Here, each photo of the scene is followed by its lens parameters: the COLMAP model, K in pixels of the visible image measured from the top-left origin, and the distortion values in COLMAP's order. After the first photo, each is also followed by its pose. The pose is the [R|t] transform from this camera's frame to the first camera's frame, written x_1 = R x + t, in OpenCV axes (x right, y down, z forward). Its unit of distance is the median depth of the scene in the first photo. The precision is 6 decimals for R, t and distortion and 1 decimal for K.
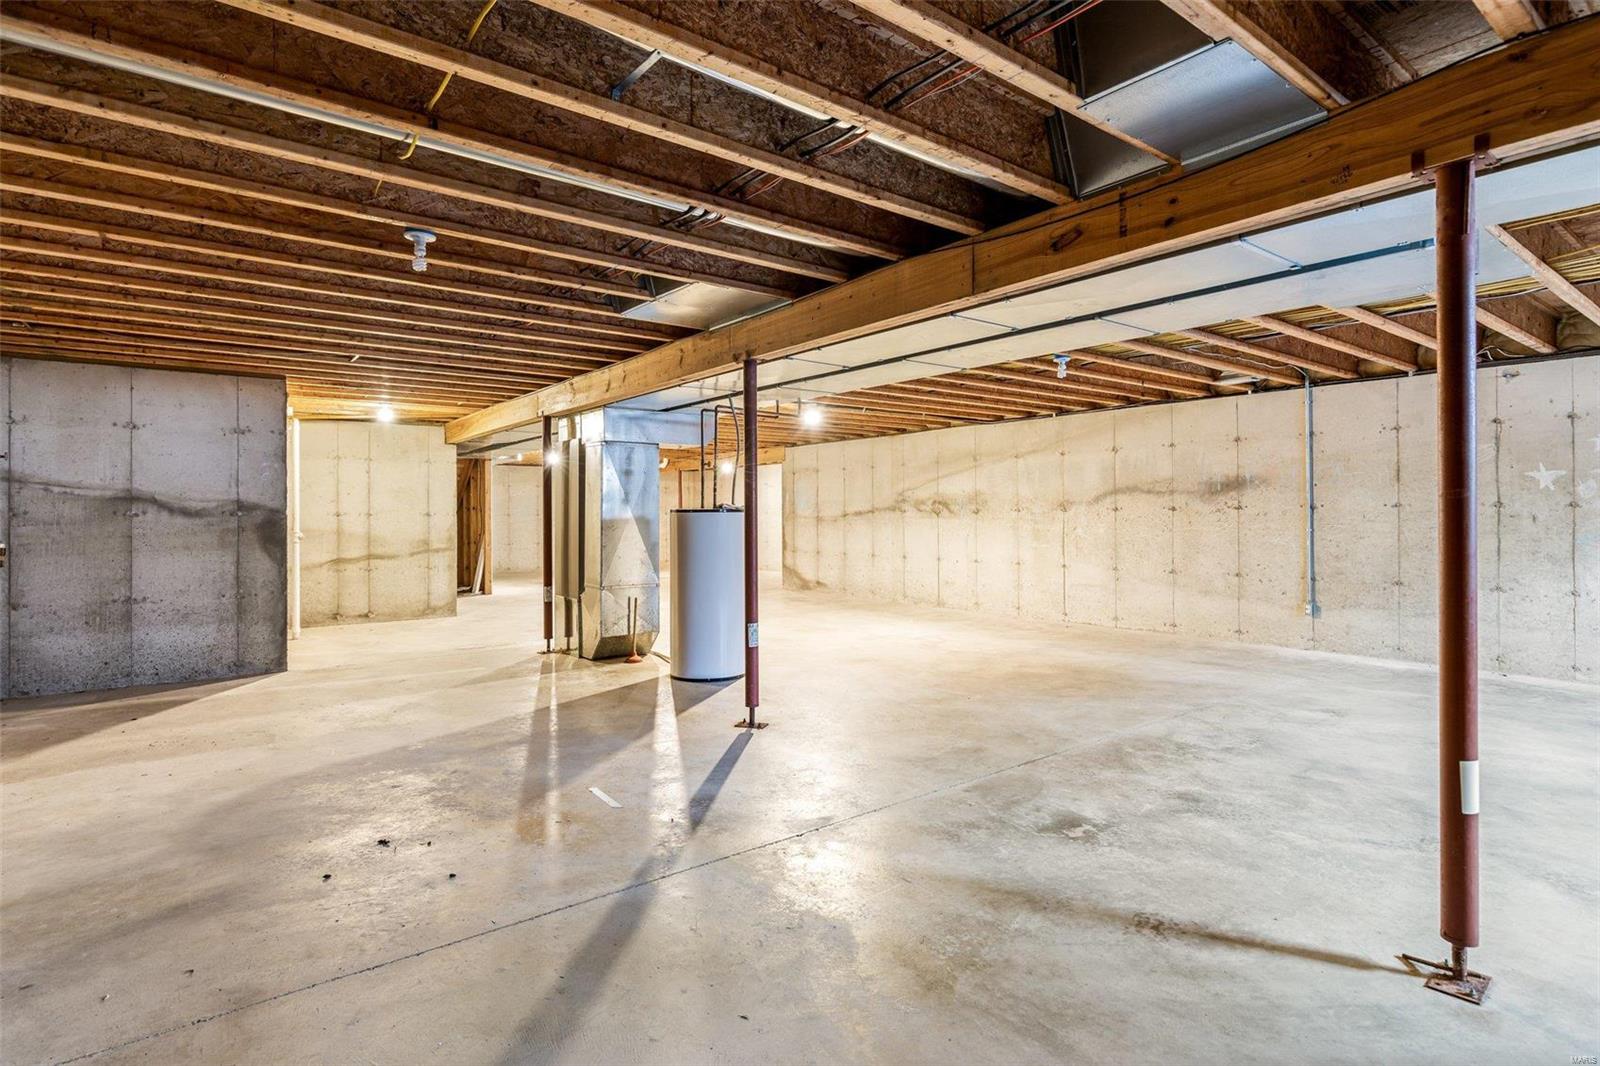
lens RADIAL K [[822.7, 0, 800.5], [0, 822.7, 524.5], [0, 0, 1]] dist [0.001618, -0.000678]
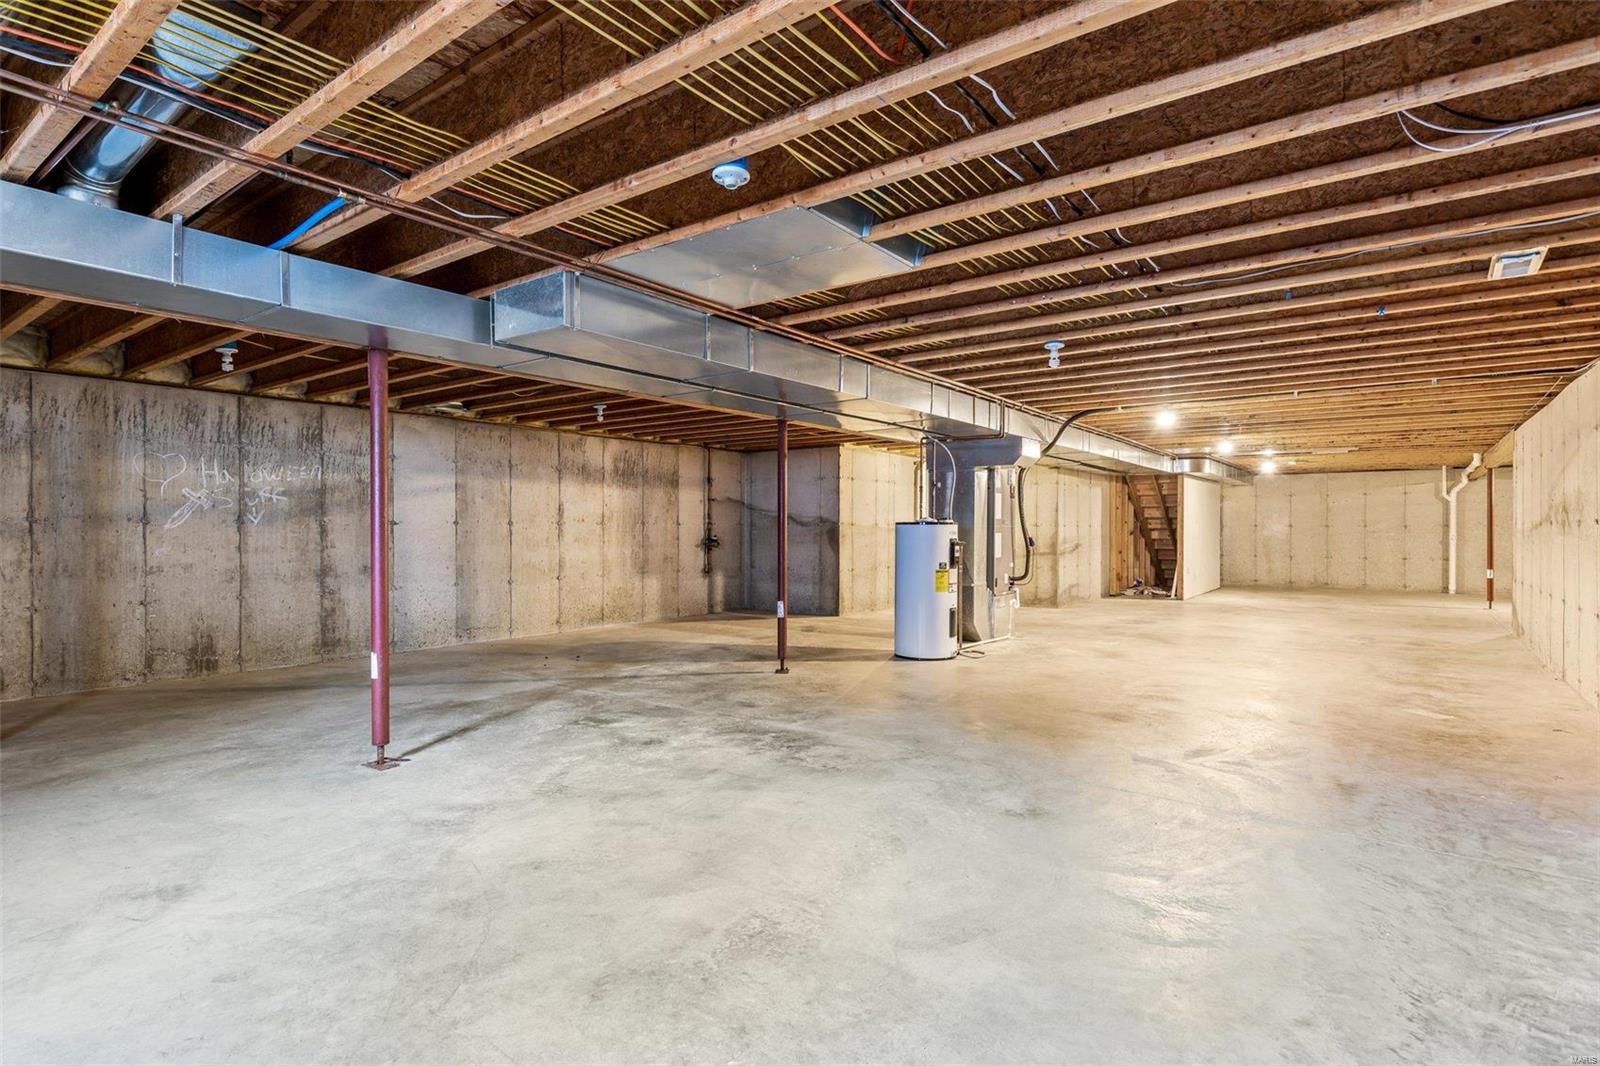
lens RADIAL K [[800.3, 0, 801.1], [0, 800.3, 529.0], [0, 0, 1]] dist [-0.002479, 0.000082]
pose [[0.263551, 0.008736, -0.964606, 1.708632], [-0.014778, 0.999878, 0.005018, -0.019482], [0.964532, 0.012933, 0.263648, 0.858270]]
